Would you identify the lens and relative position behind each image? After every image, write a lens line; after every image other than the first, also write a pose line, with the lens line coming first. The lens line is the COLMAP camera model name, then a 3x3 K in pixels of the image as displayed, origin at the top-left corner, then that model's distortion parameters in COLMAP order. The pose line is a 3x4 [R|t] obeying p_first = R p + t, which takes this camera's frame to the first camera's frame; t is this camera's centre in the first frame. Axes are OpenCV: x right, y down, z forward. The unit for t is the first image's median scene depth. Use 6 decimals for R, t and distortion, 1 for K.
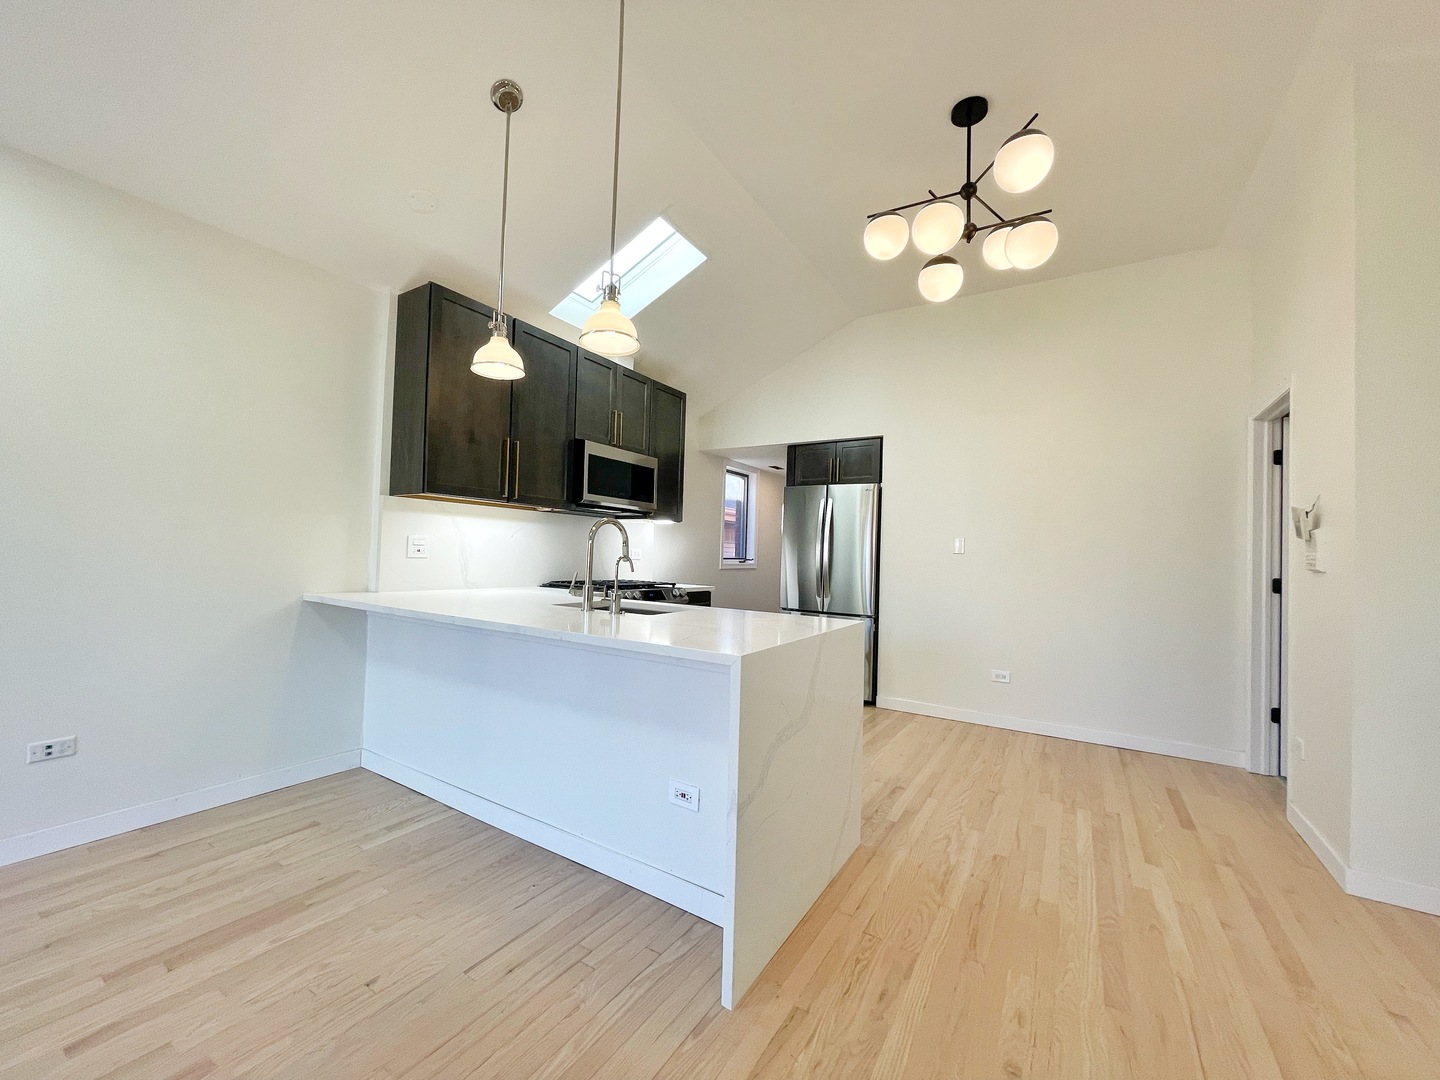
lens RADIAL K [[578.2, 0, 712.5], [0, 578.2, 535.6], [0, 0, 1]] dist [-0.000468, 0.000208]
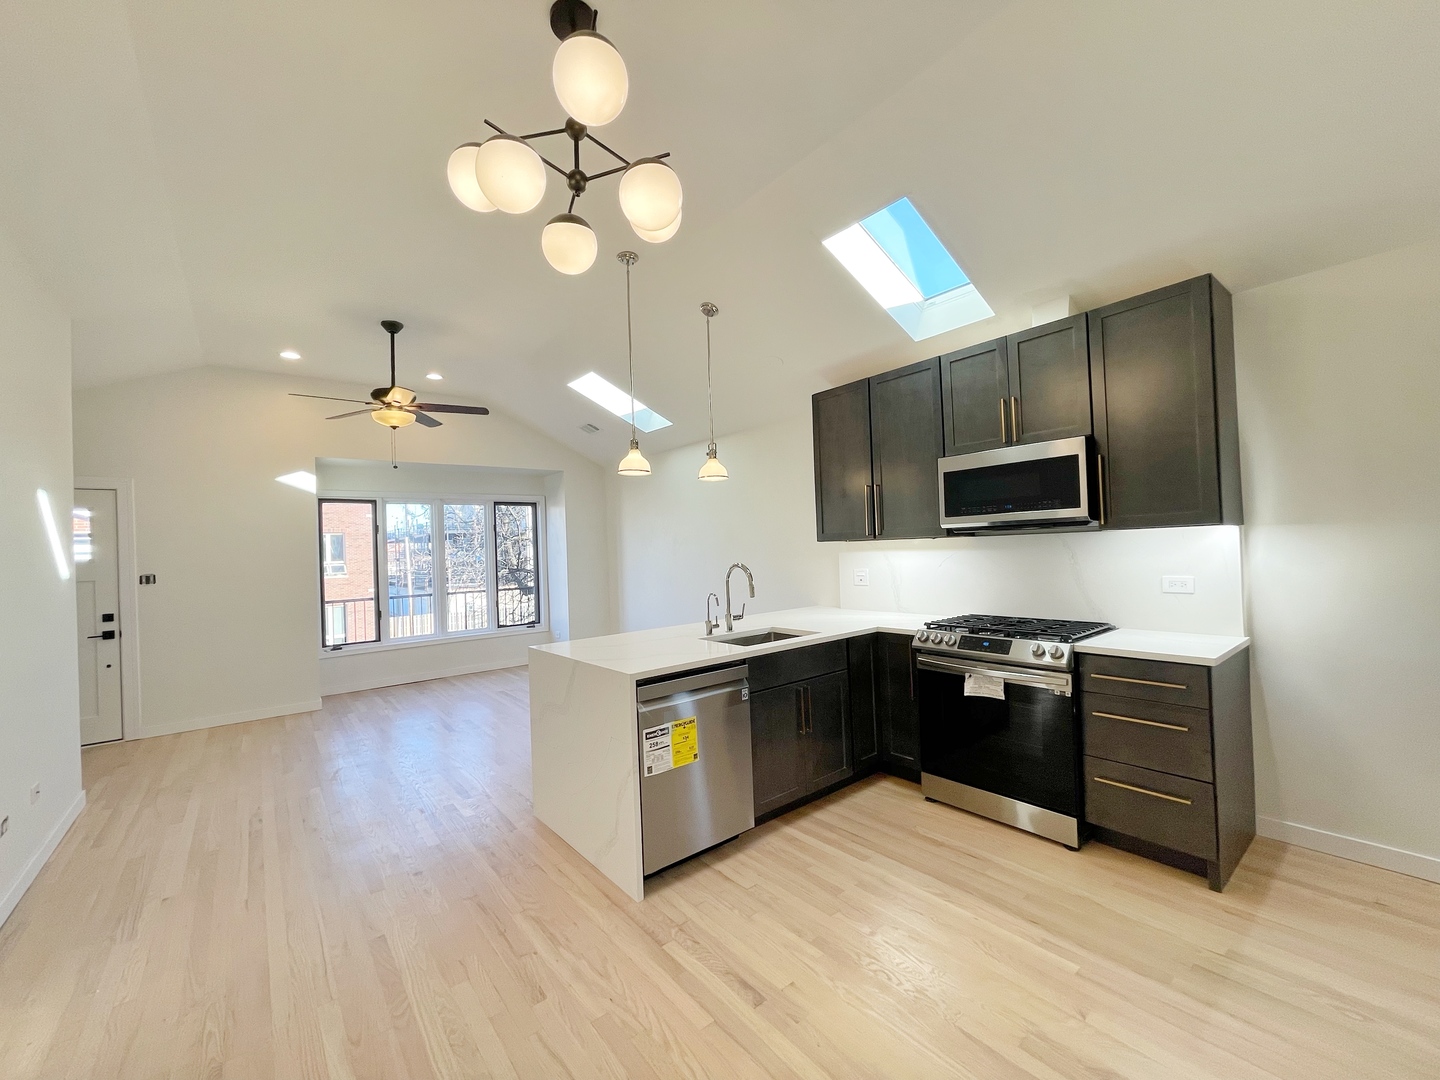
lens RADIAL K [[578.2, 0, 713.2], [0, 578.2, 545.3], [0, 0, 1]] dist [-0.000468, 0.000208]
pose [[-0.326498, -0.025826, -0.944845, 1.044887], [0.055670, 0.997366, -0.046498, -0.012315], [0.943557, -0.067781, -0.324200, 1.344833]]
